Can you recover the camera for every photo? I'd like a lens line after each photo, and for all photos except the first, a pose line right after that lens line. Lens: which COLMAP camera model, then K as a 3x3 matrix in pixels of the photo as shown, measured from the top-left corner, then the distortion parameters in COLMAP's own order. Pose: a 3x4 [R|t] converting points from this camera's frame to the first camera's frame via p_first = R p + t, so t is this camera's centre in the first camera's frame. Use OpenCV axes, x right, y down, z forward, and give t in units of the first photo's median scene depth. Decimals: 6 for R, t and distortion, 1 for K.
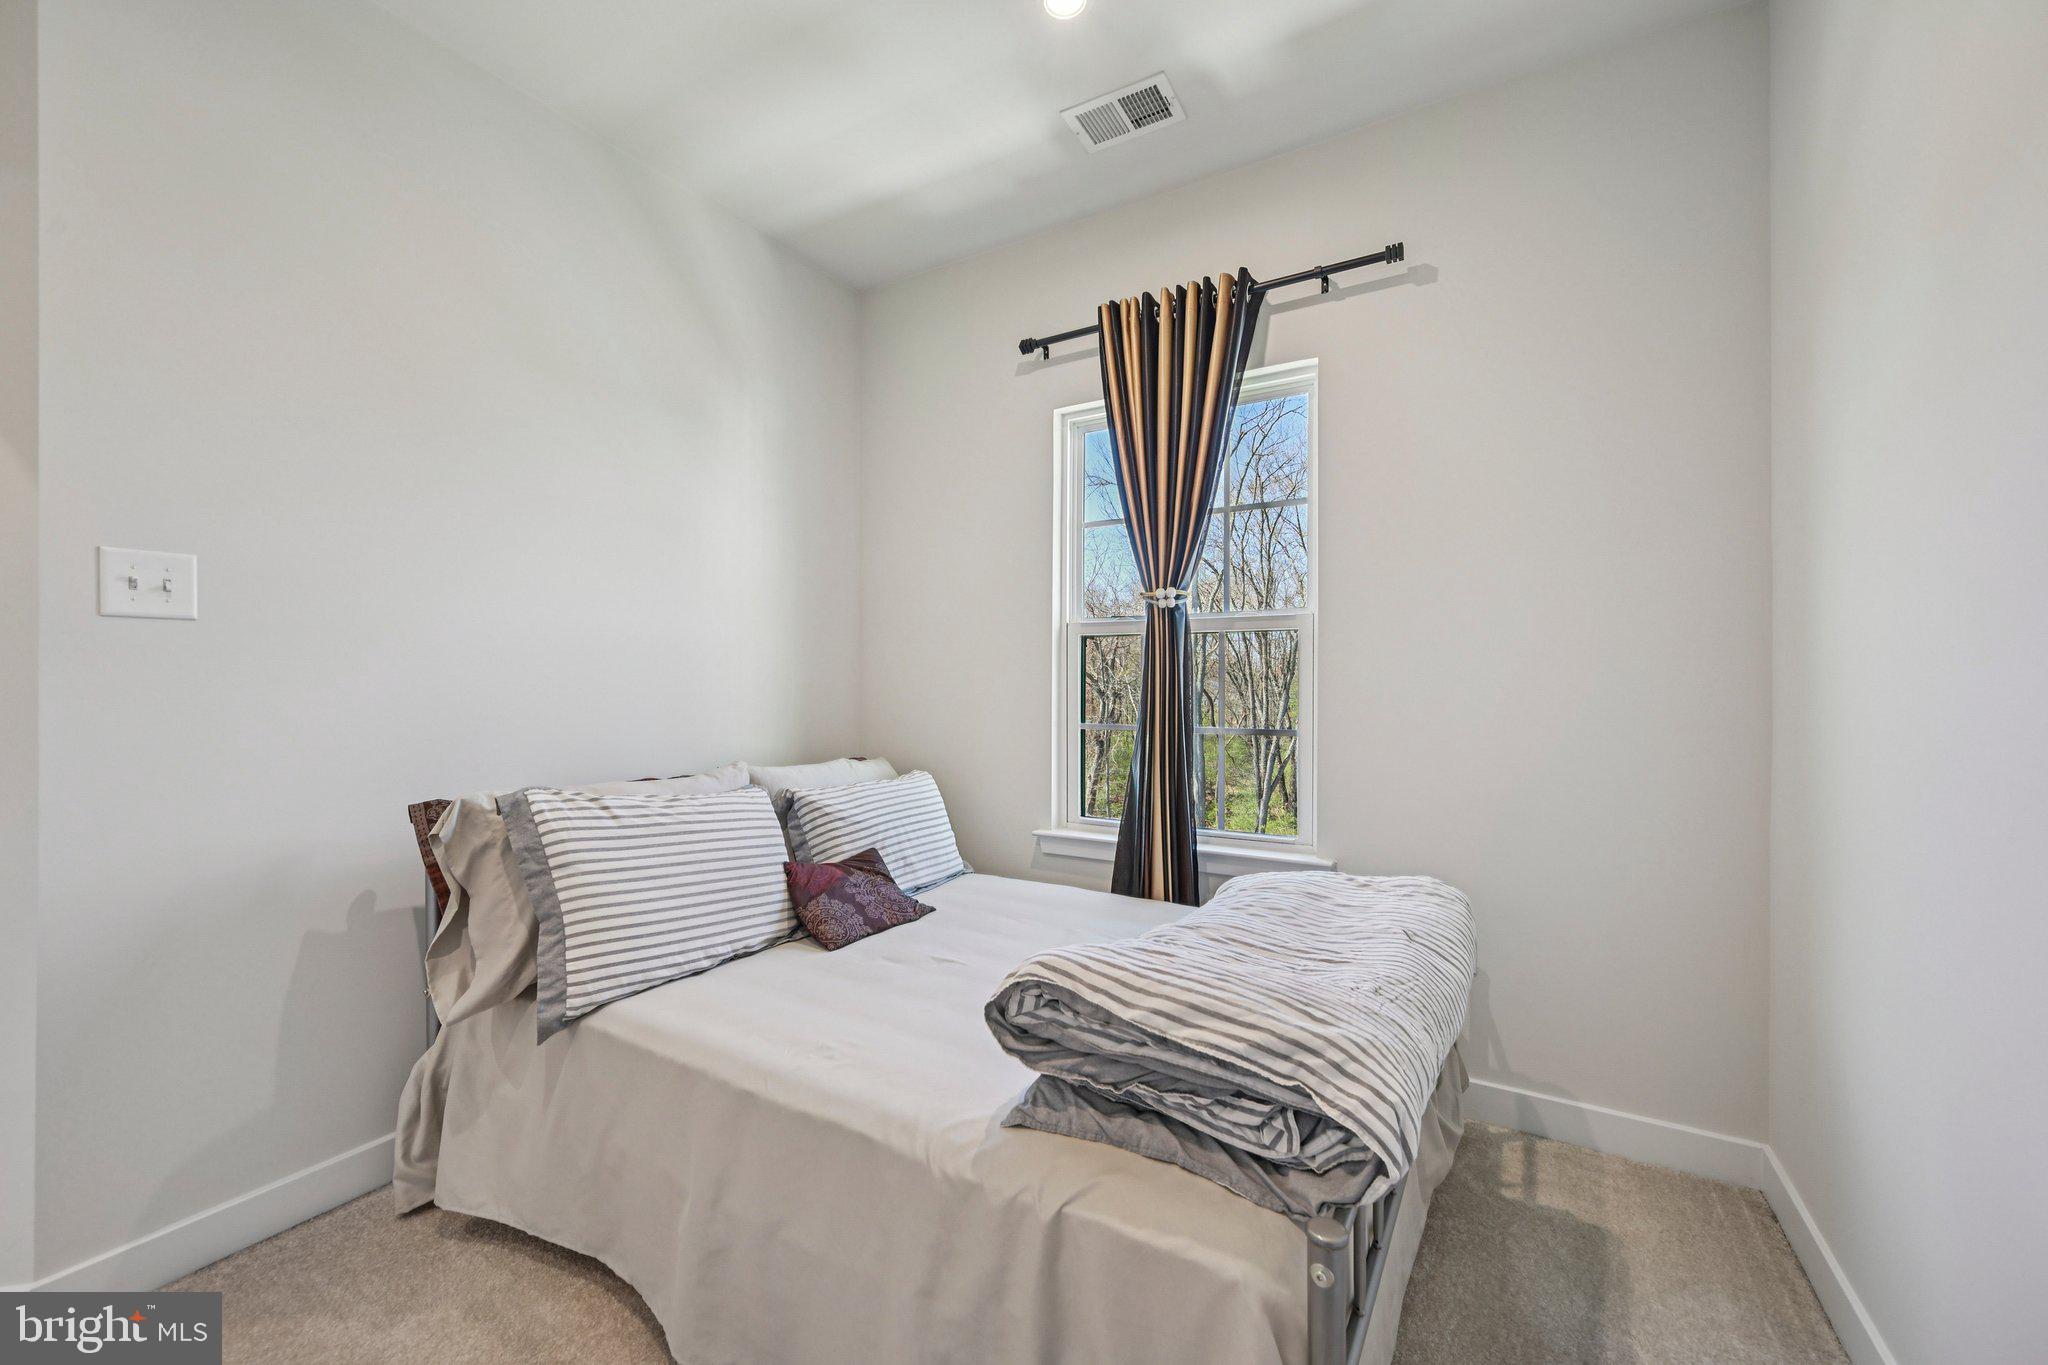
lens RADIAL K [[818.4, 0, 1023.0], [0, 818.4, 692.1], [0, 0, 1]] dist [0.000313, 0.000248]
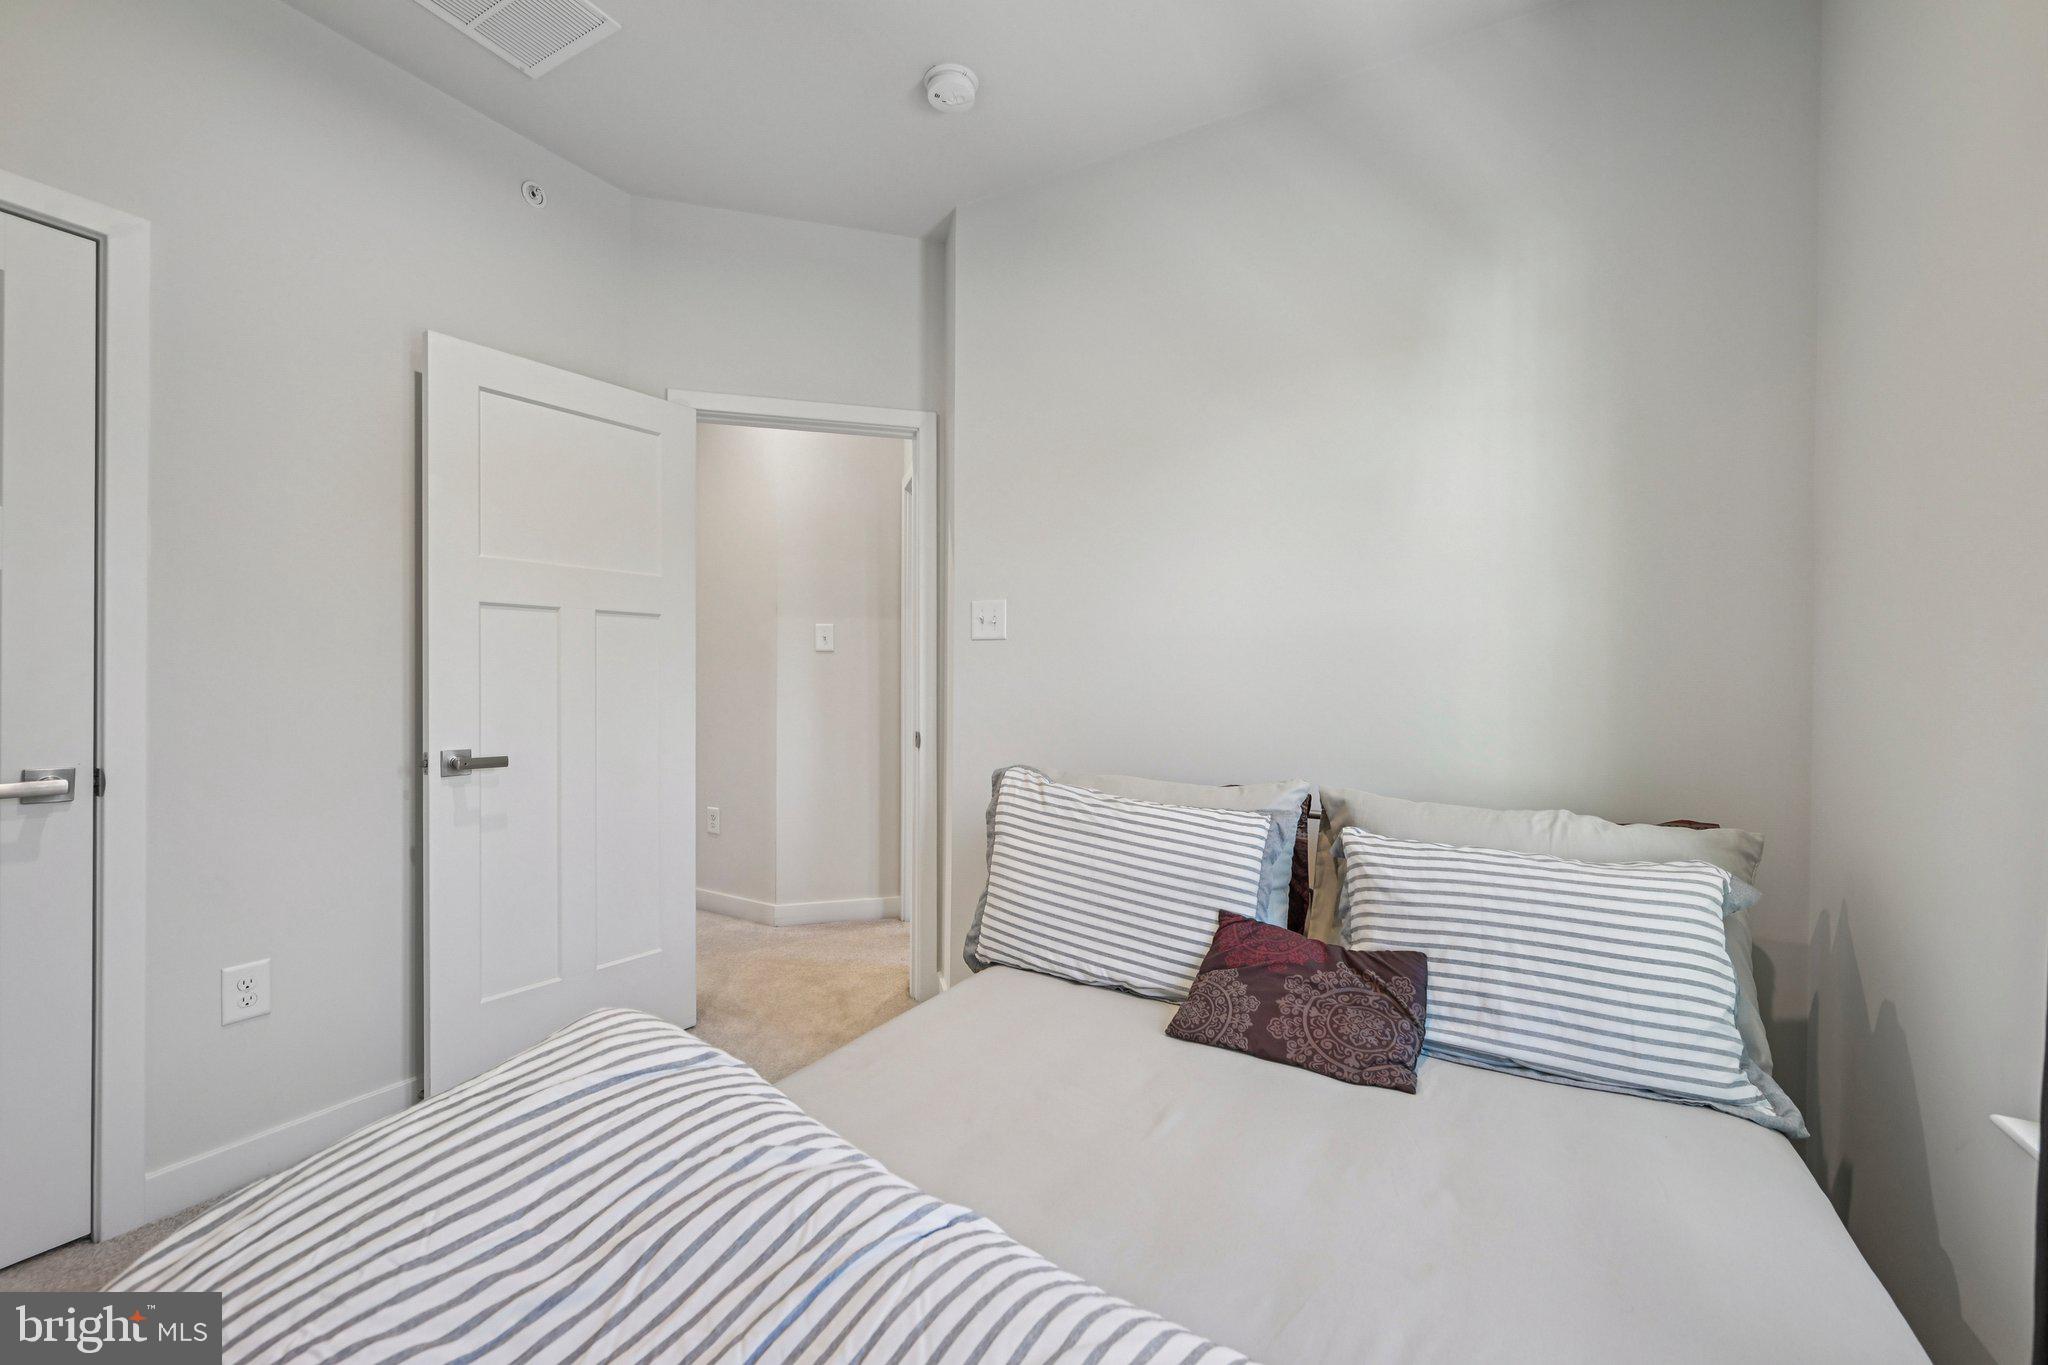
lens RADIAL K [[818.4, 0, 1023.0], [0, 818.4, 692.1], [0, 0, 1]] dist [0.000313, 0.000248]
pose [[0.006527, 0.014145, -0.999879, 0.530474], [-0.016973, 0.999757, 0.014033, -0.006691], [0.999835, 0.016880, 0.006765, 0.892026]]
